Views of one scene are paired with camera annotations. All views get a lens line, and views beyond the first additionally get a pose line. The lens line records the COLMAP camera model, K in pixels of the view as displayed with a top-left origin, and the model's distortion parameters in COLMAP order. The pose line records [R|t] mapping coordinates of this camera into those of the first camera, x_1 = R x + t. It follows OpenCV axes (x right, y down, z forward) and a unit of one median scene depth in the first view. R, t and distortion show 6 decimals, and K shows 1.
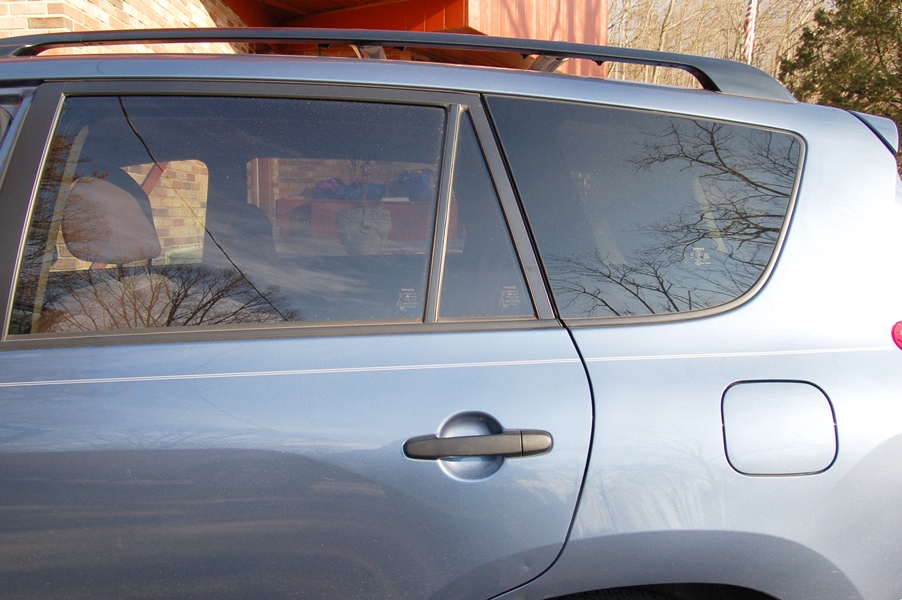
lens RADIAL K [[702.2, 0, 453.3], [0, 702.2, 298.9], [0, 0, 1]] dist [-0.092618, 0.032290]
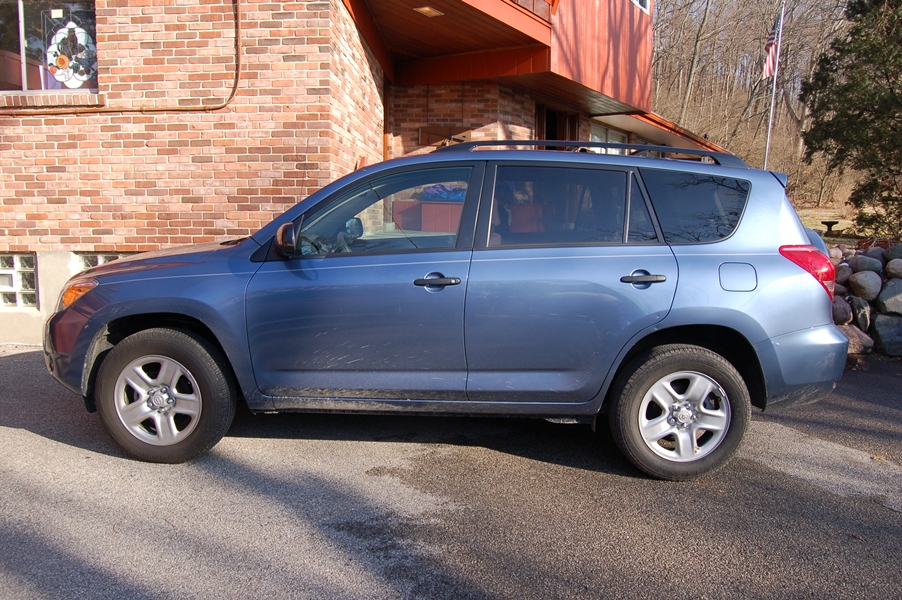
lens RADIAL K [[702.2, 0, 448.4], [0, 702.2, 300.2], [0, 0, 1]] dist [-0.092618, 0.032290]
pose [[0.998749, 0.008682, -0.049253, -0.089113], [-0.008702, 0.999962, -0.000182, 0.039852], [0.049250, 0.000610, 0.998786, -0.286968]]
